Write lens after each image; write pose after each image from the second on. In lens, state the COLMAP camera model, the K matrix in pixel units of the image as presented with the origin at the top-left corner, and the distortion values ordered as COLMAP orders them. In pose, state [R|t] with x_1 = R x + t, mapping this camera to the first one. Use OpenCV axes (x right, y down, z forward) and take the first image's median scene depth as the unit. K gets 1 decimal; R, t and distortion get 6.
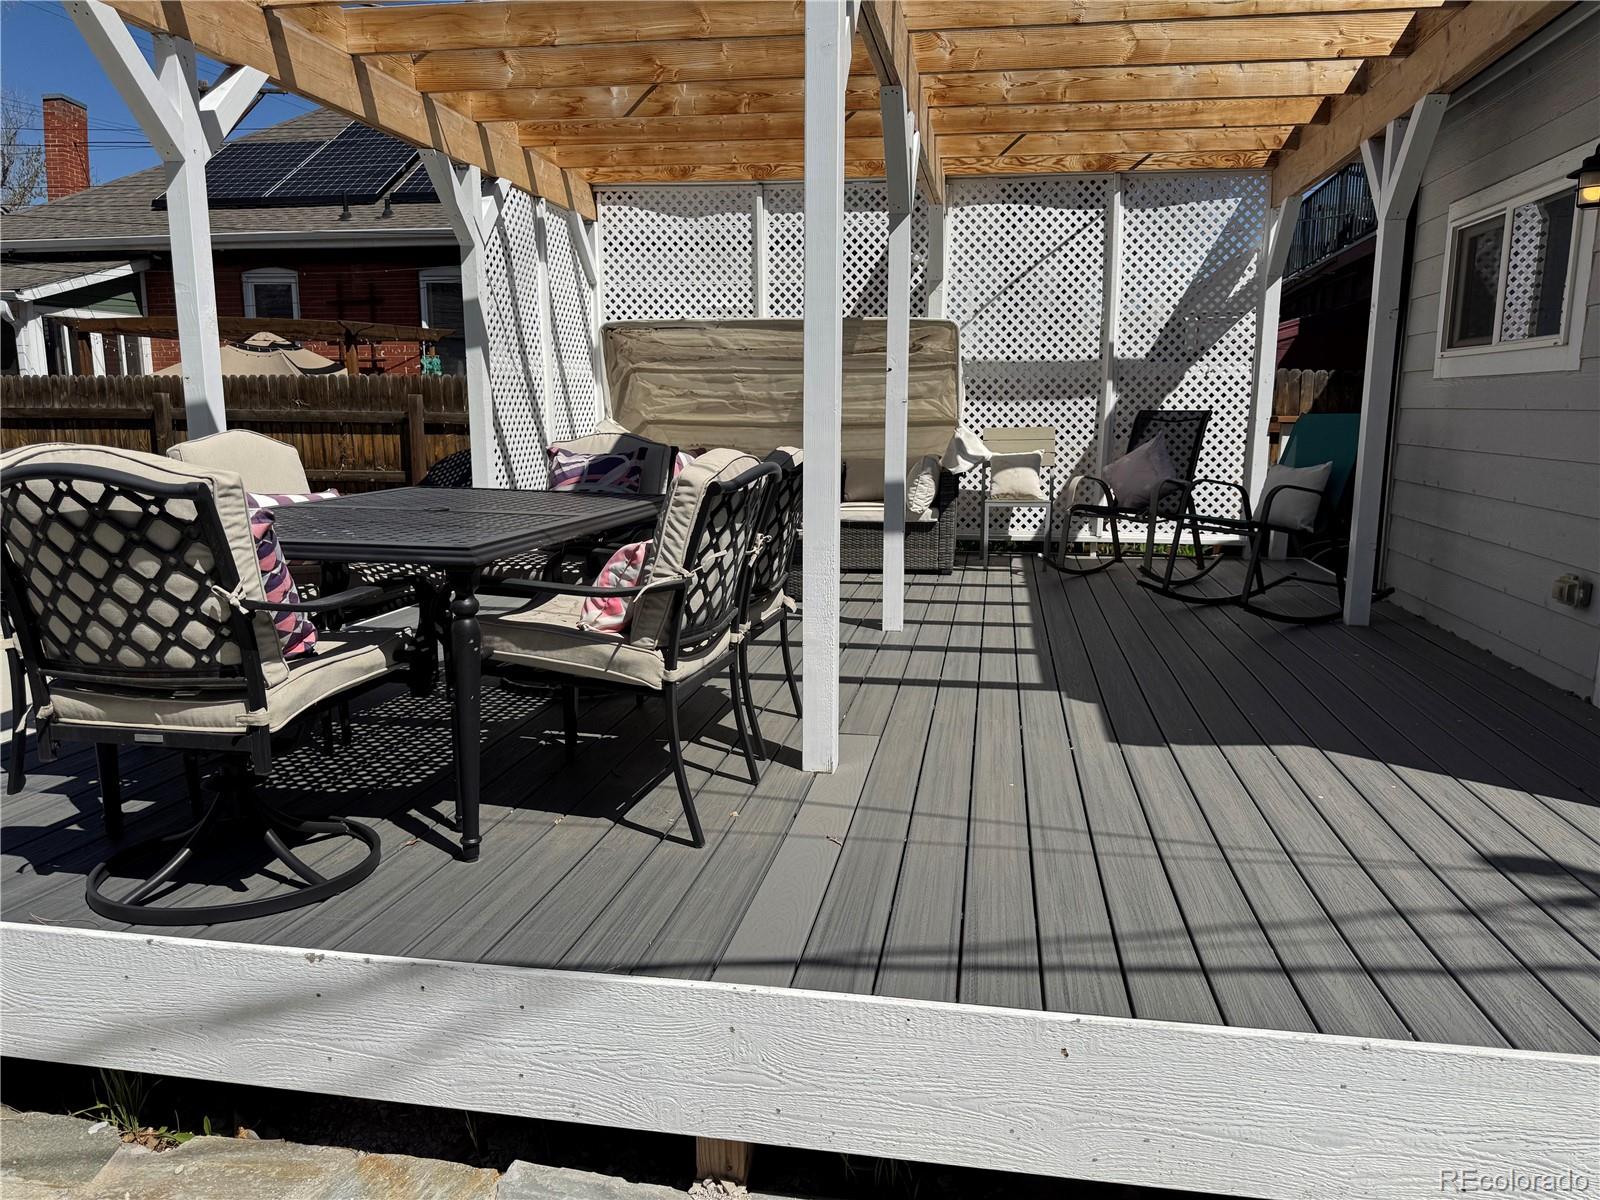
lens RADIAL K [[1121.3, 0, 805.2], [0, 1121.3, 602.8], [0, 0, 1]] dist [0.076450, -0.104601]
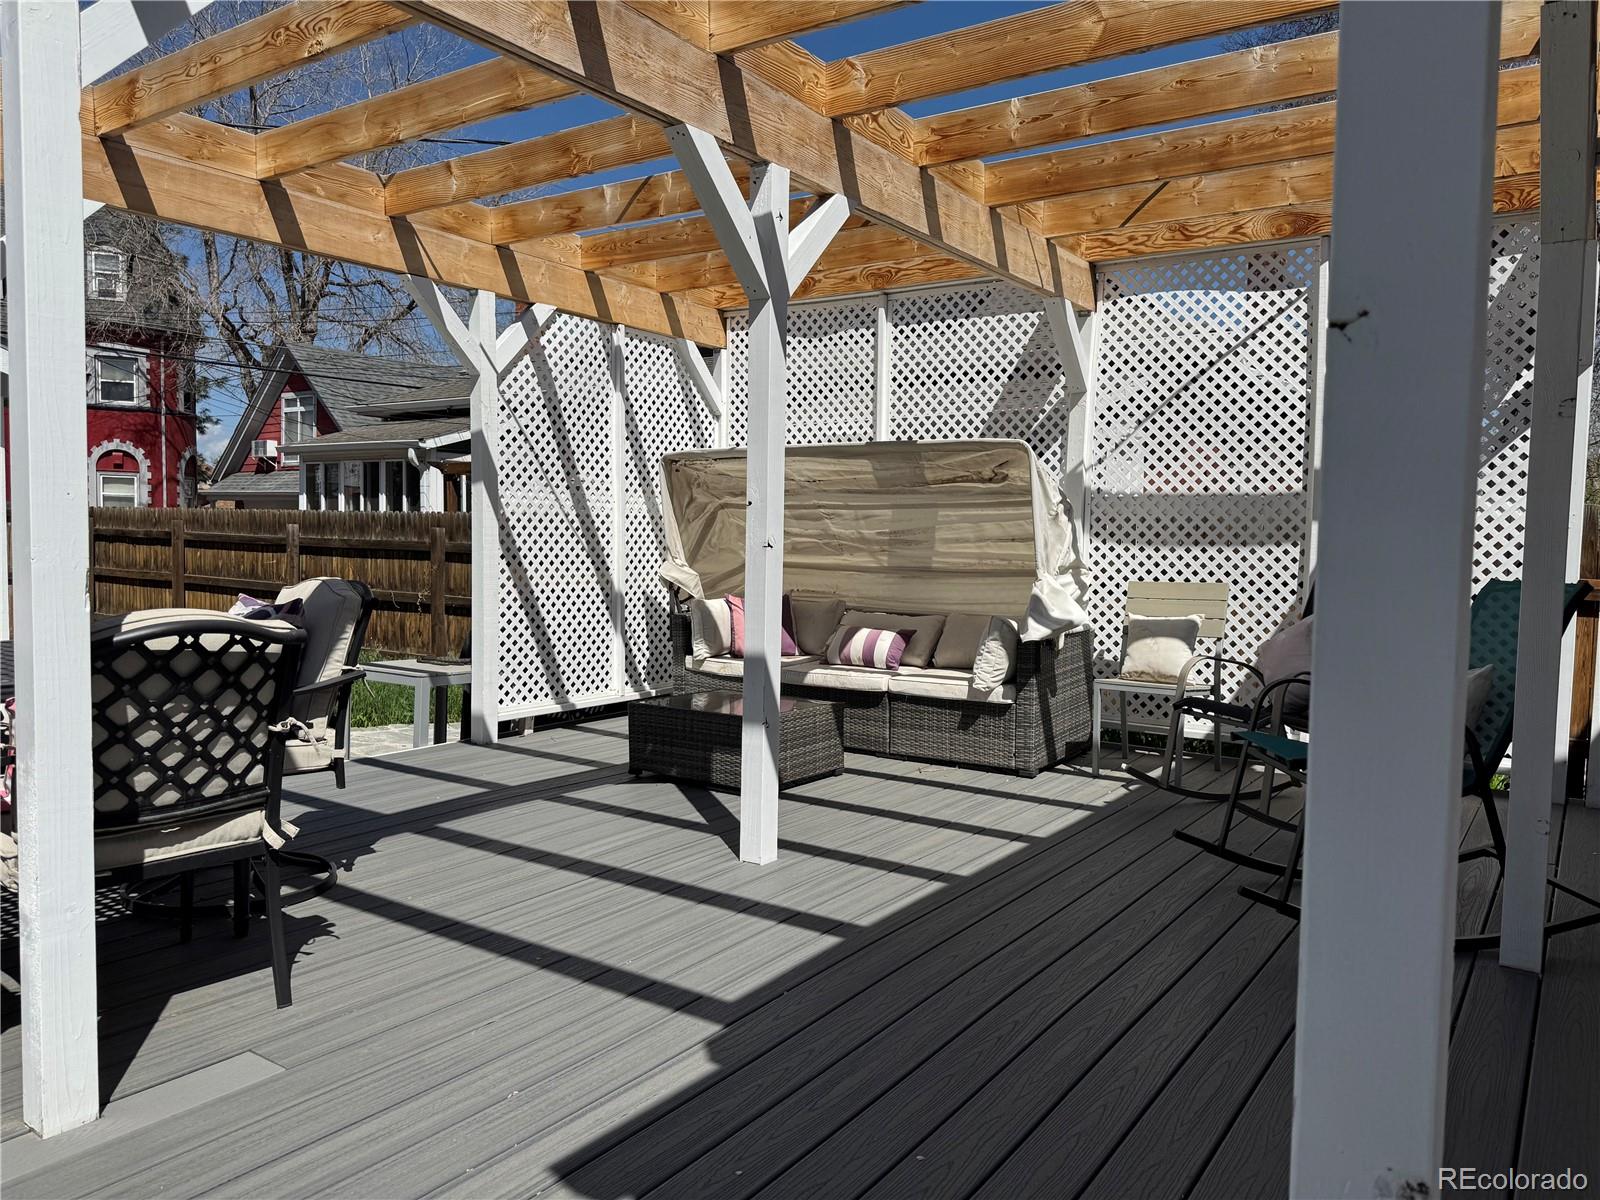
lens RADIAL K [[1118.2, 0, 821.6], [0, 1118.2, 609.9], [0, 0, 1]] dist [0.053277, -0.071317]
pose [[0.908180, 0.039237, -0.416738, 0.564597], [-0.085876, 0.991884, -0.093758, -0.098683], [0.409677, 0.120937, 0.904179, 0.489079]]
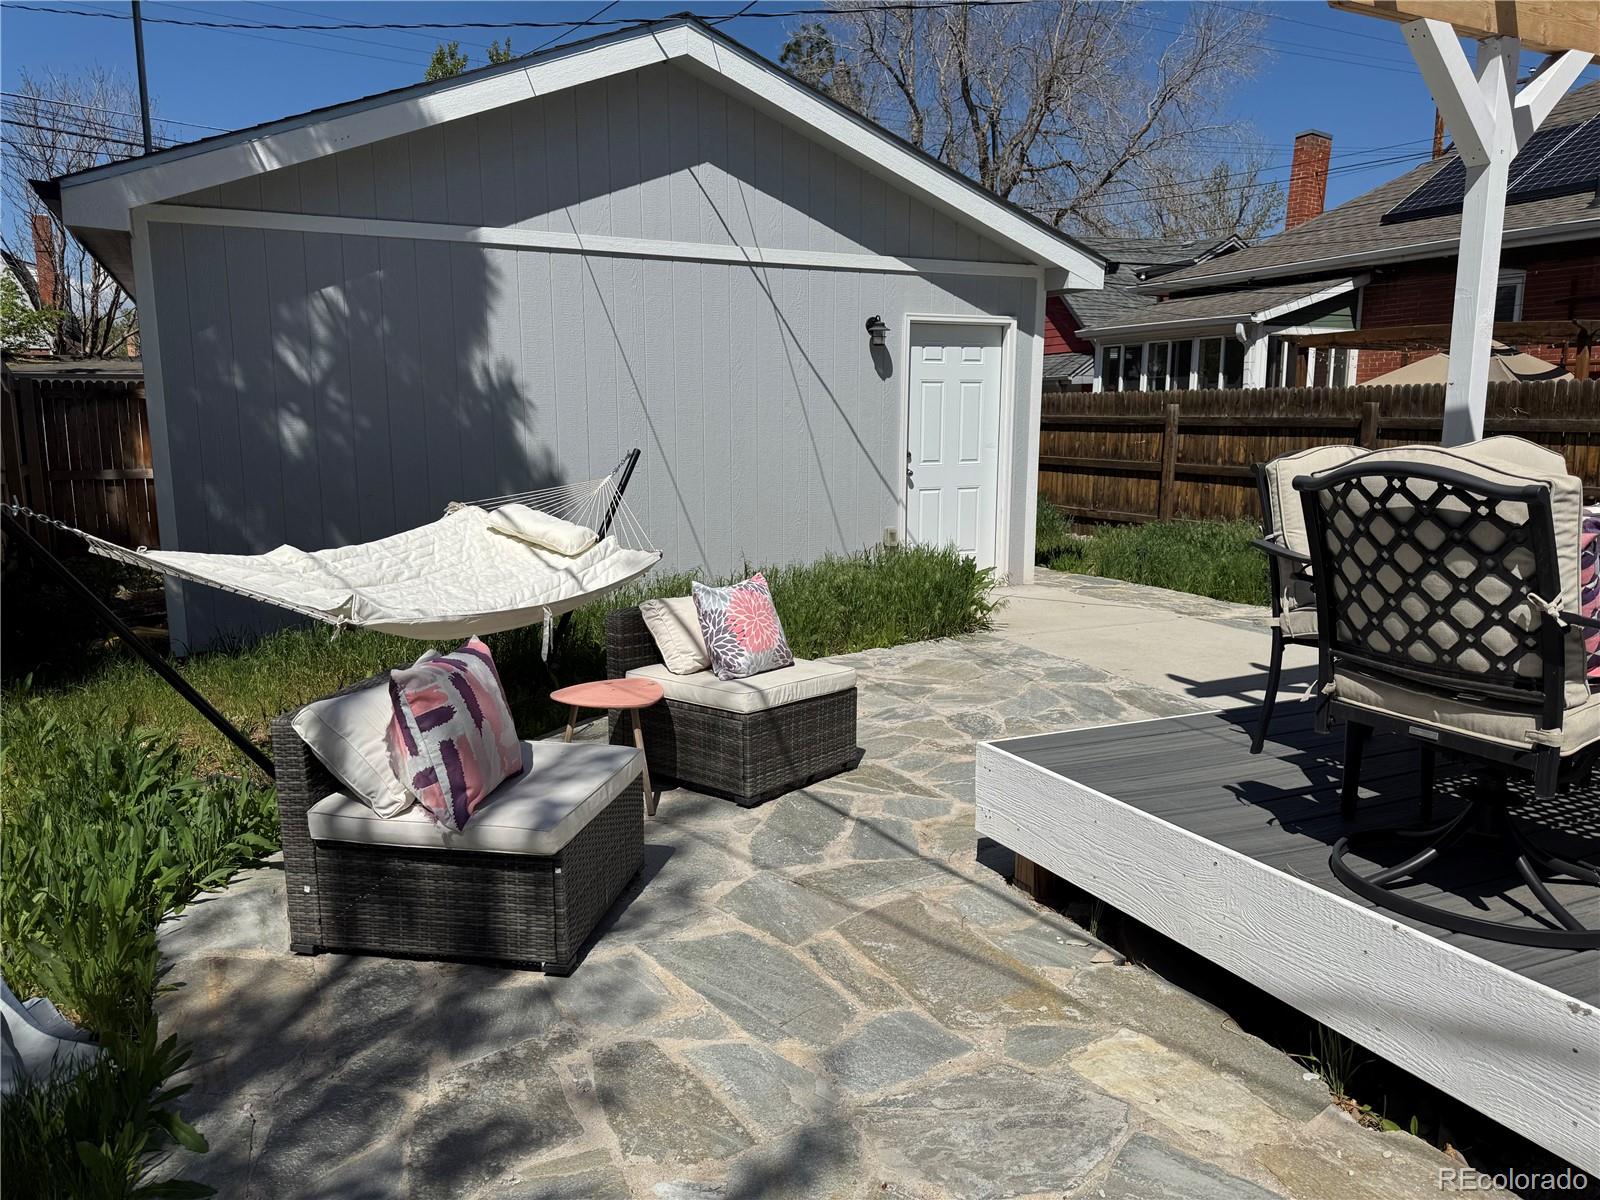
lens RADIAL K [[1113.0, 0, 787.9], [0, 1113.0, 609.2], [0, 0, 1]] dist [0.062207, -0.077089]
pose [[0.575805, 0.132898, -0.806714, -0.061730], [-0.134449, 0.988659, 0.066907, 0.010651], [0.806457, 0.069936, 0.587143, -0.036633]]
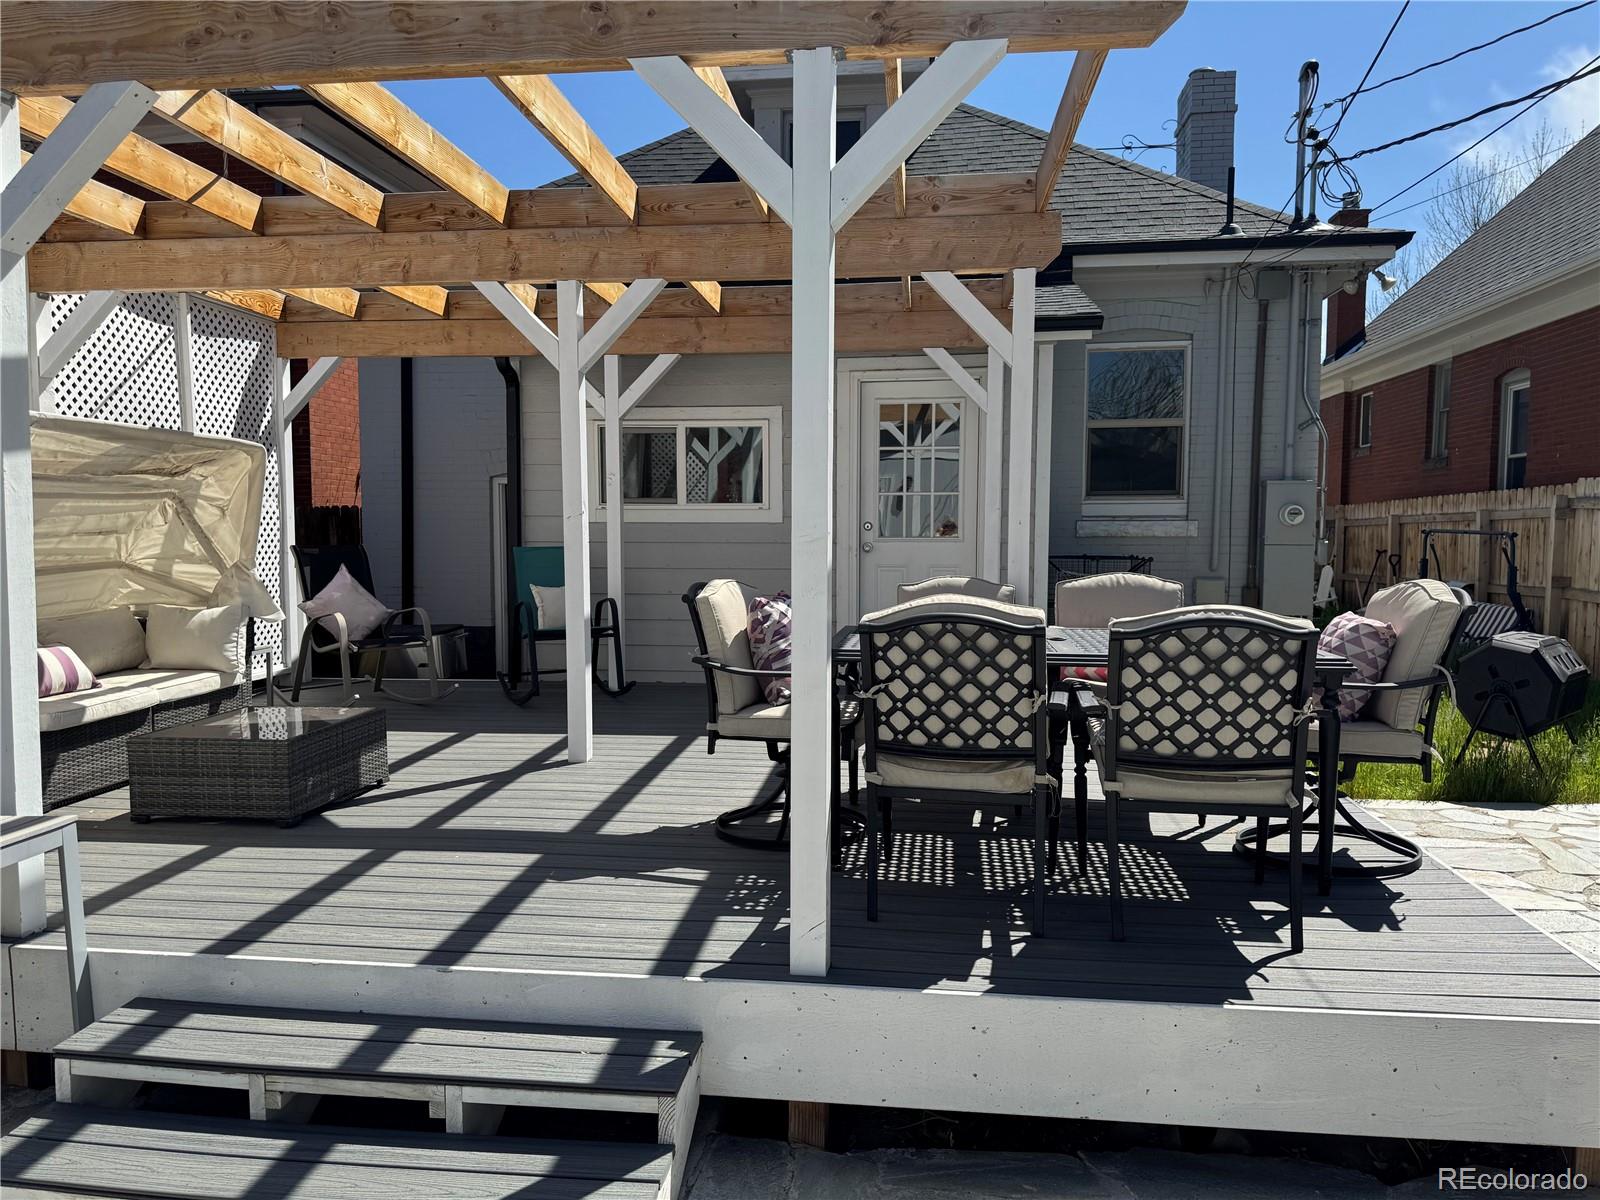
lens RADIAL K [[1127.3, 0, 798.0], [0, 1127.3, 607.9], [0, 0, 1]] dist [0.053427, -0.077305]
pose [[-0.040083, -0.075180, 0.996364, -1.314117], [0.171344, 0.981878, 0.080980, -0.226807], [-0.984396, 0.173967, -0.026475, 1.117427]]
